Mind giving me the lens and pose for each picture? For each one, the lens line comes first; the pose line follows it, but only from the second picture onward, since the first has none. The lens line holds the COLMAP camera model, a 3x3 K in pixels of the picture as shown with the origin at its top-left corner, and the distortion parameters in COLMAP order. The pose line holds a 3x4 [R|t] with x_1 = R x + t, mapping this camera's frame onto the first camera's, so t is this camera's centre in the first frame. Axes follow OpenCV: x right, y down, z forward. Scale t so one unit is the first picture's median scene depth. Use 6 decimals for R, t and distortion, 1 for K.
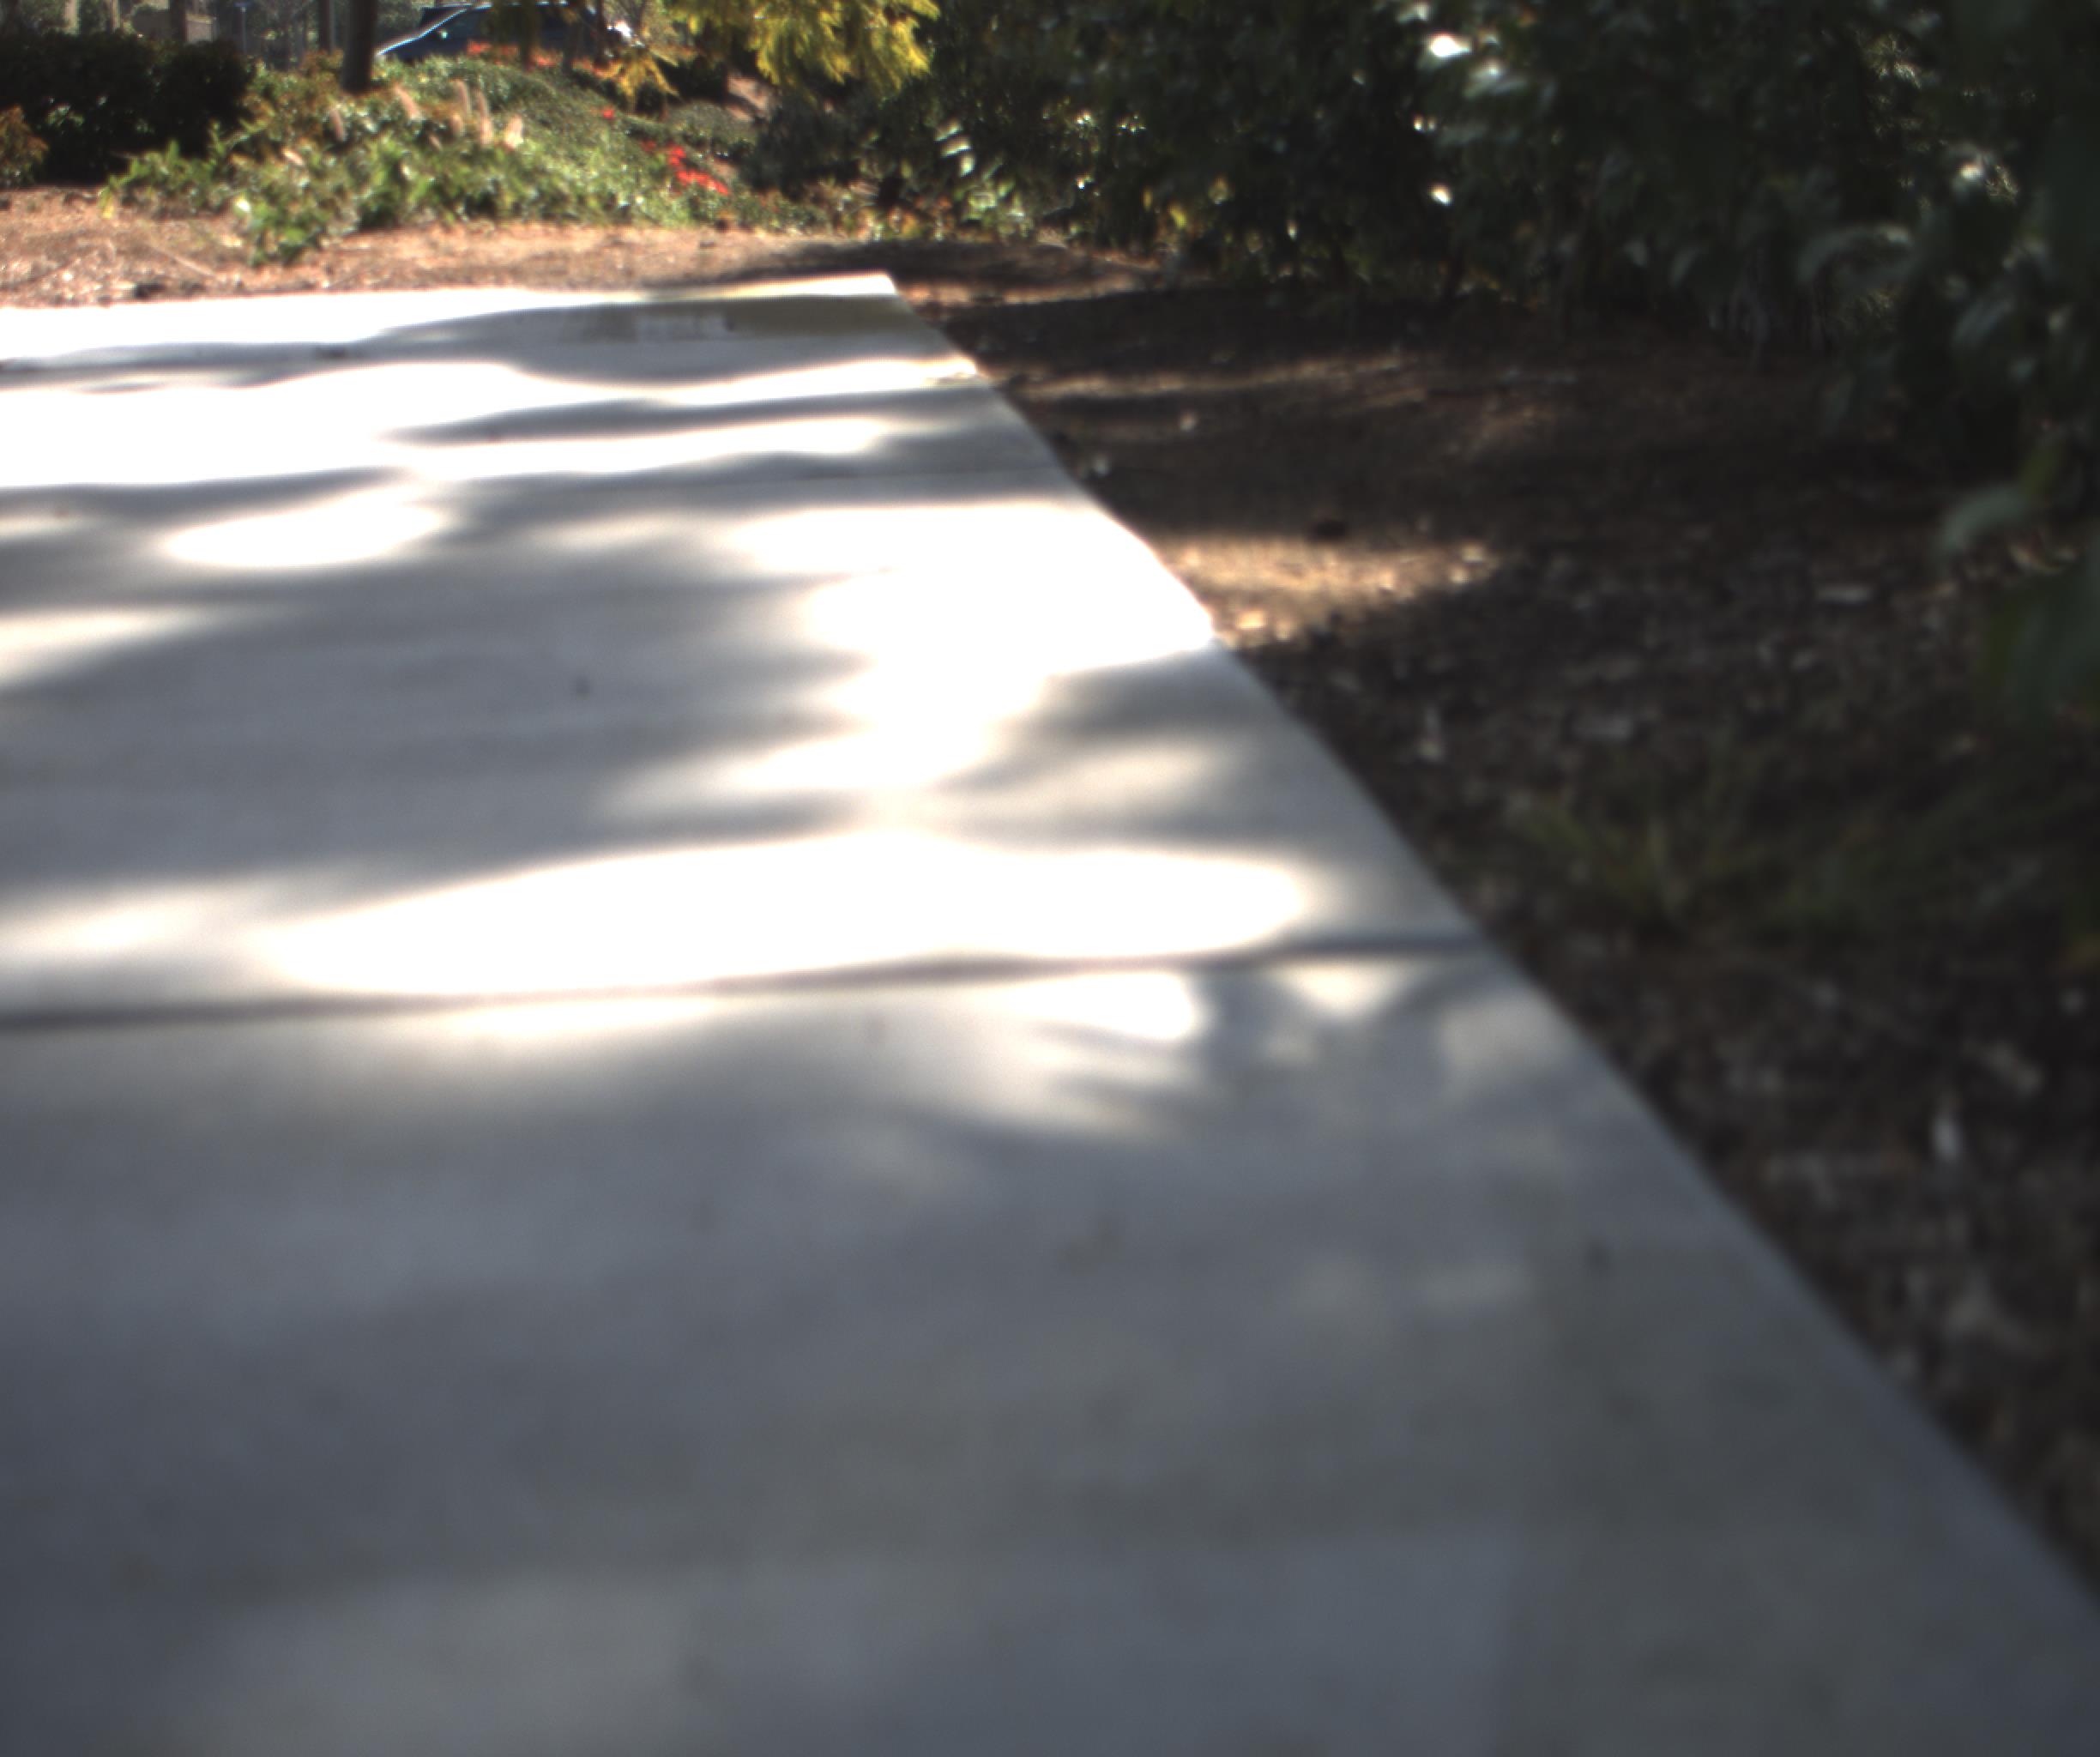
lens RADIAL K [[7367.3, 0, 1050.0], [0, 7367.3, 878.5], [0, 0, 1]] dist [-0.149859, 16.723821]
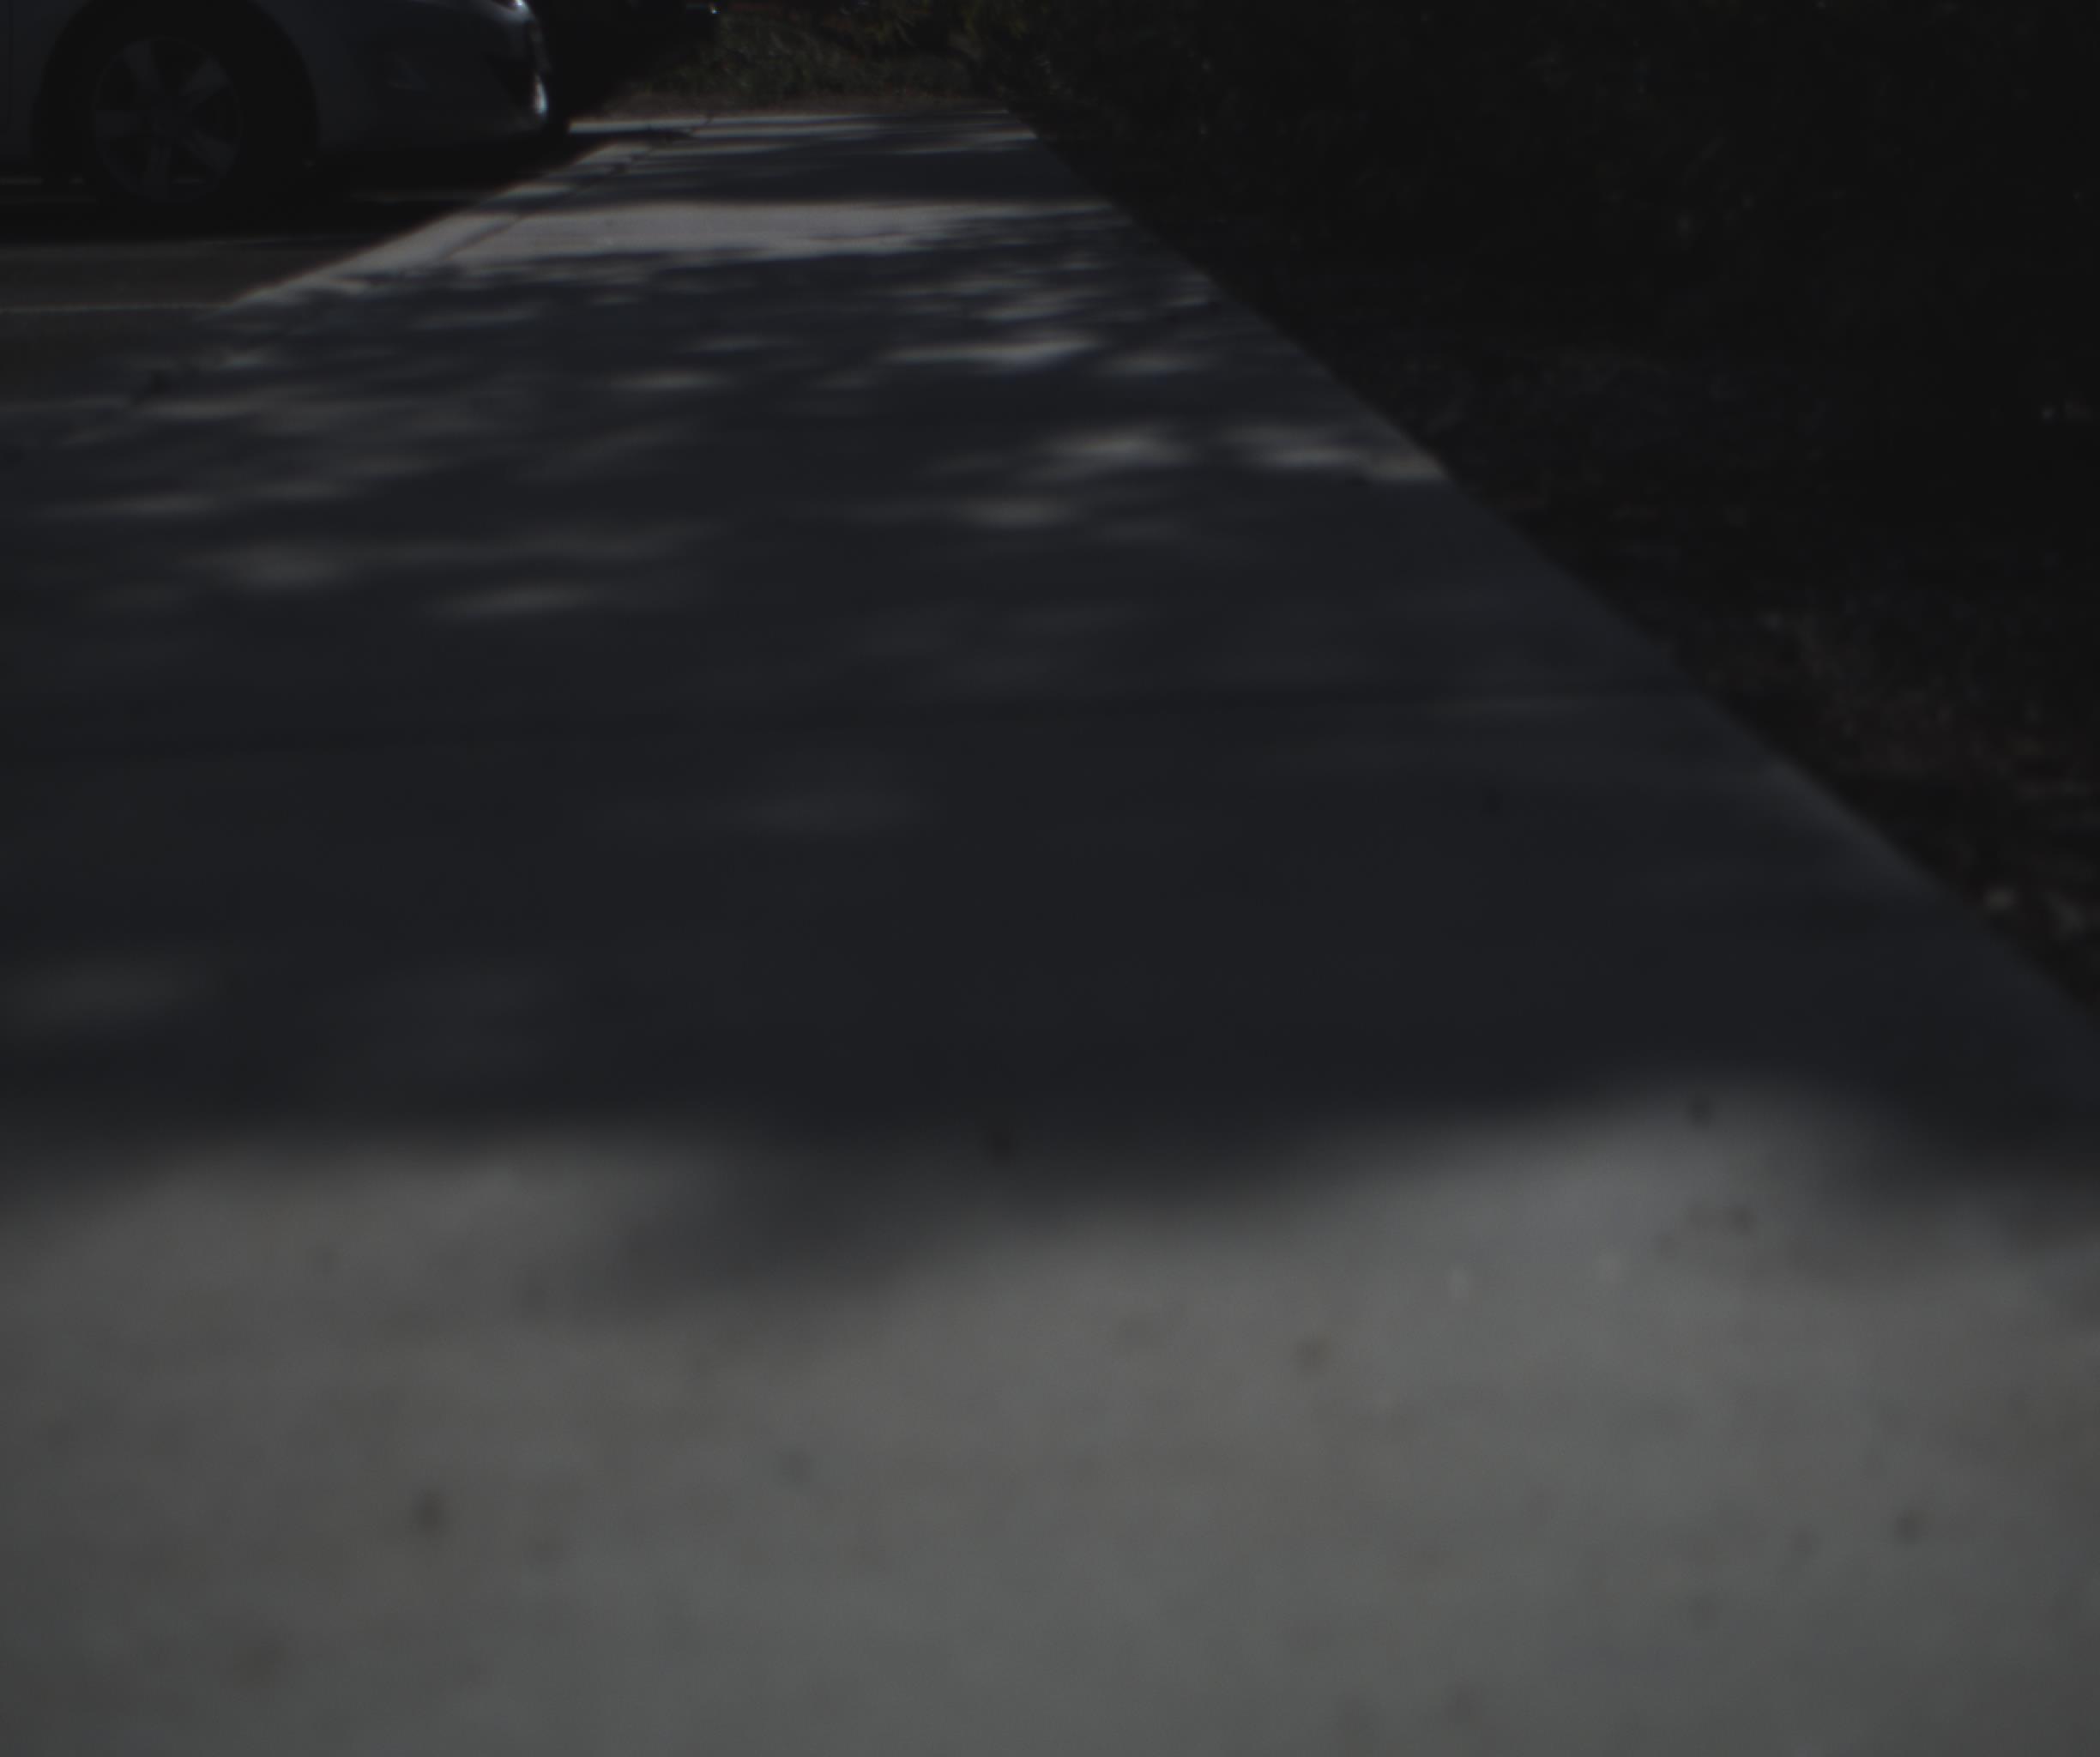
lens RADIAL K [[7367.3, 0, 1050.0], [0, 7367.3, 878.5], [0, 0, 1]] dist [-0.149859, 16.723821]
pose [[0.999468, 0.016816, -0.027943, 0.029048], [-0.016662, 0.999845, 0.005715, 0.072394], [0.028035, -0.005247, 0.999593, -0.664364]]
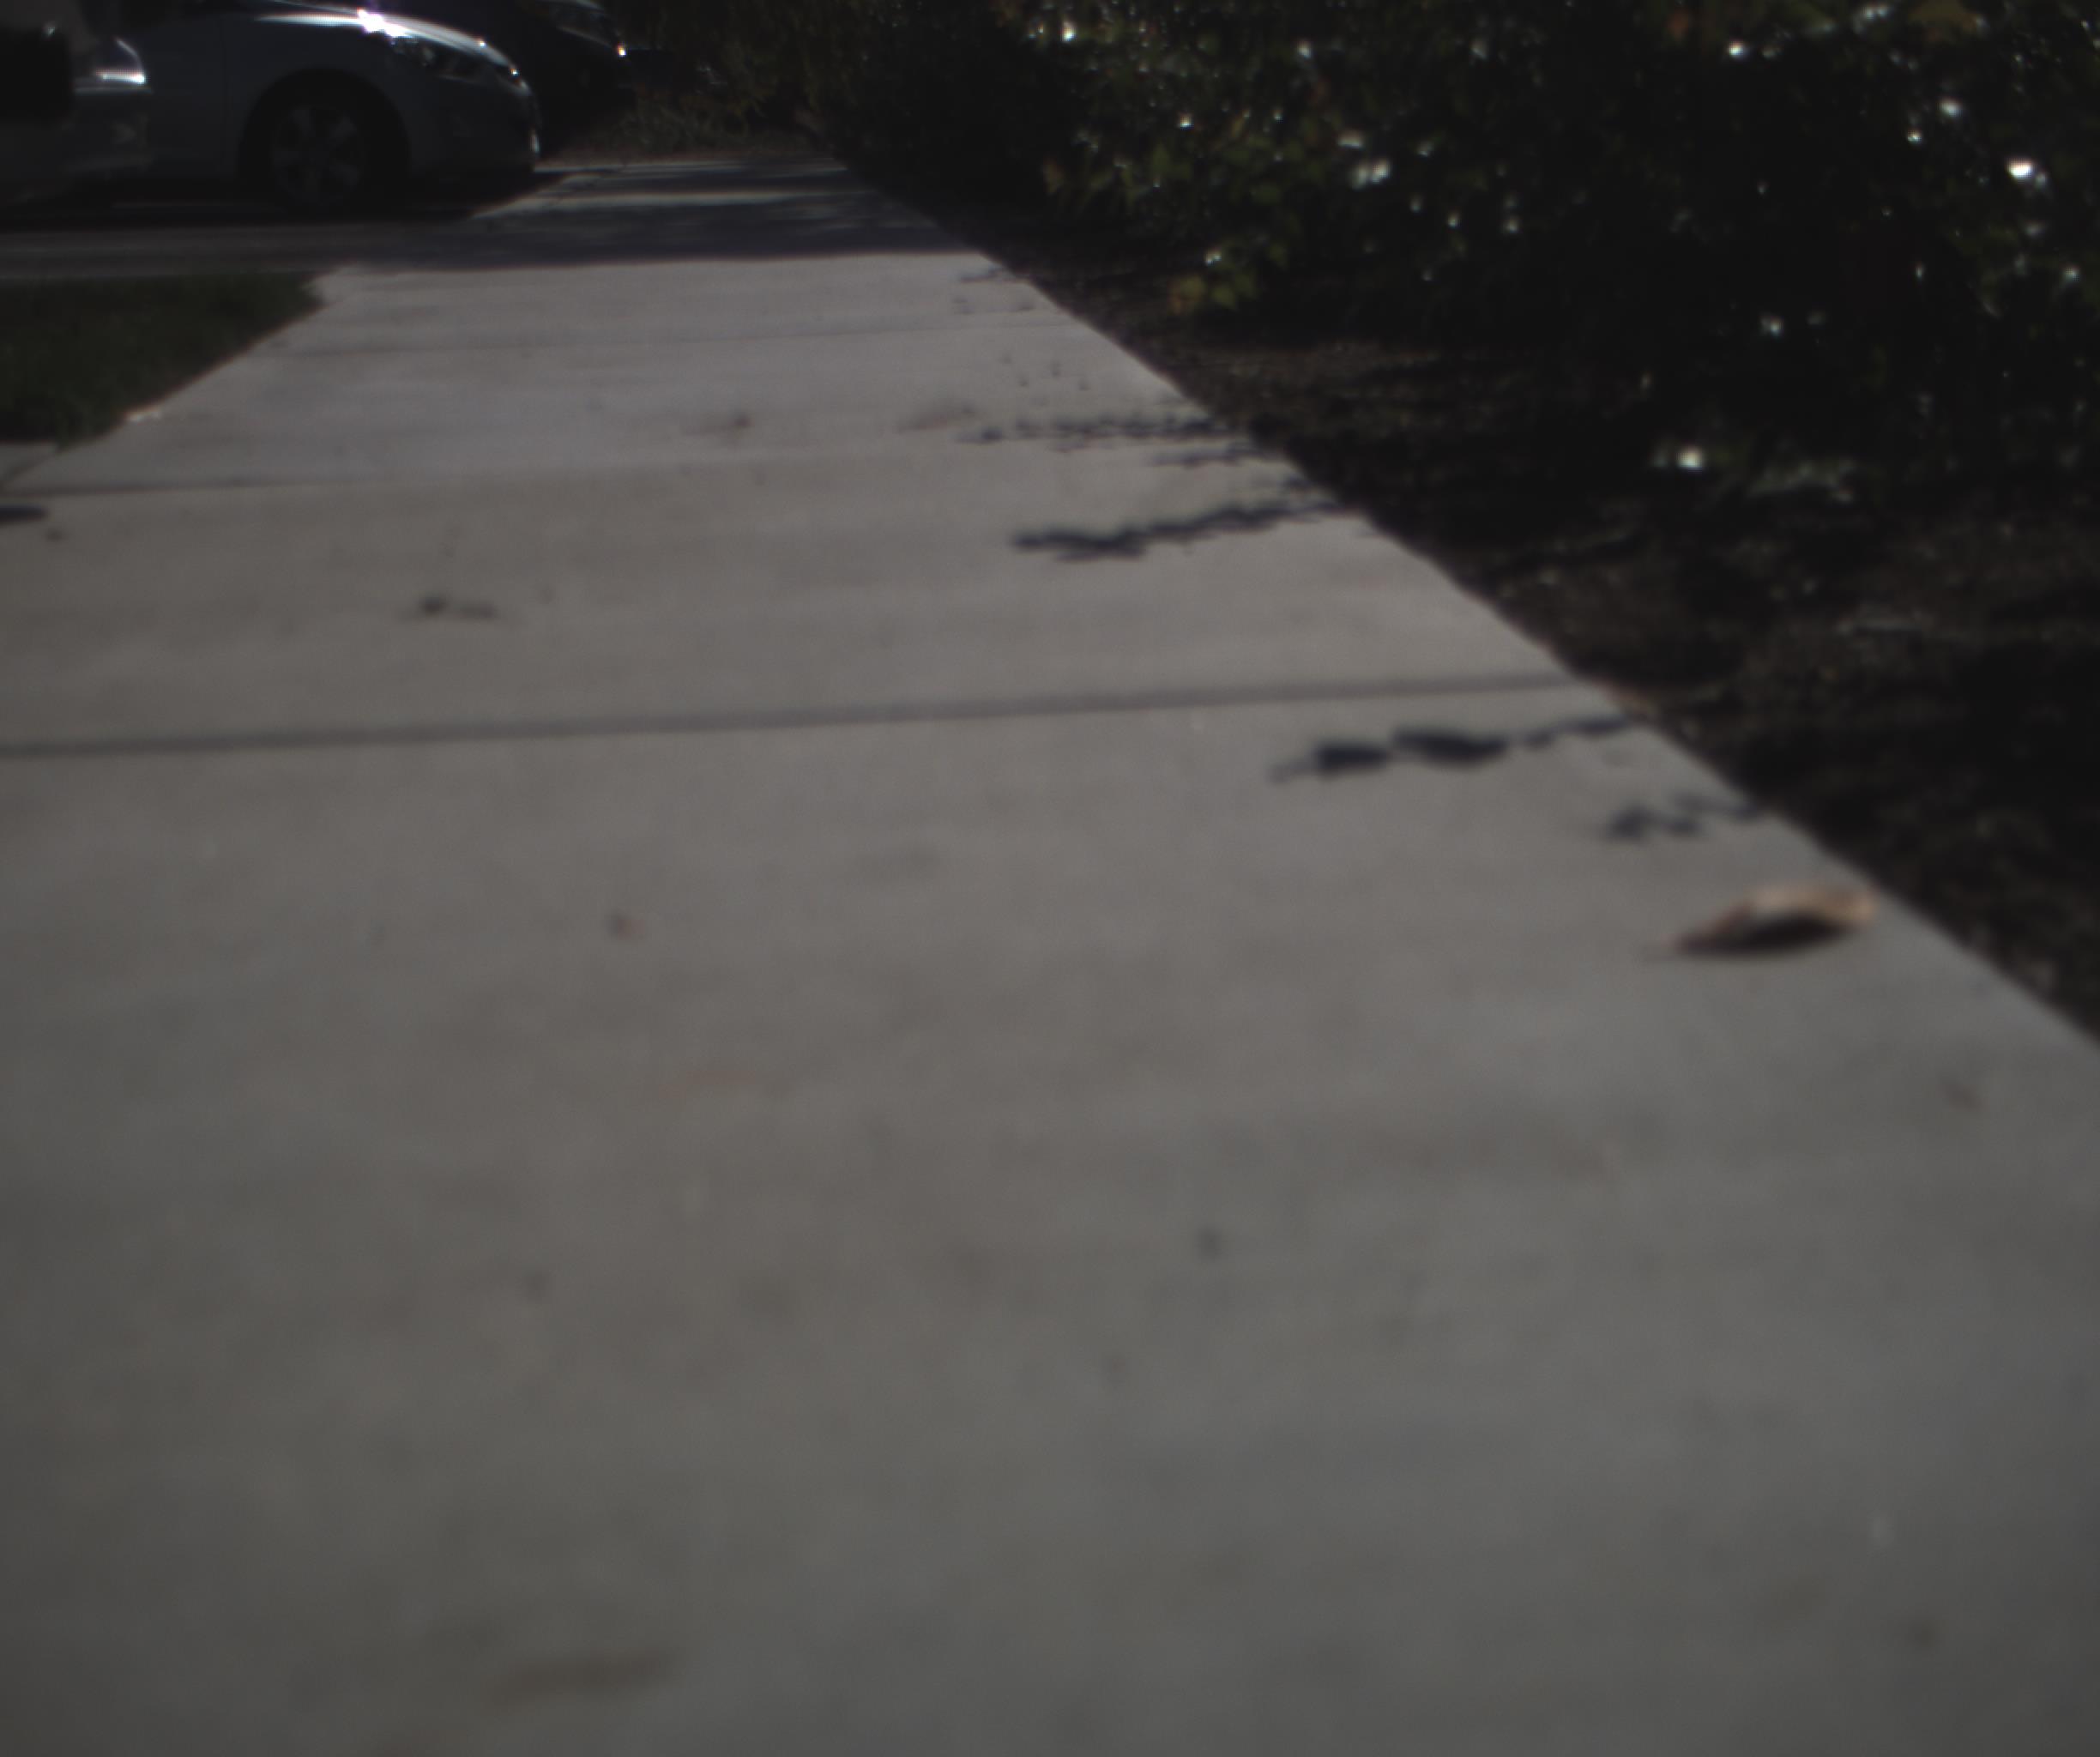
lens RADIAL K [[7367.3, 0, 1050.0], [0, 7367.3, 878.5], [0, 0, 1]] dist [-0.149859, 16.723821]
pose [[0.999836, 0.016601, -0.007279, 0.050060], [-0.016639, 0.999847, -0.005303, 0.124535], [0.007190, 0.005424, 0.999959, -1.128828]]
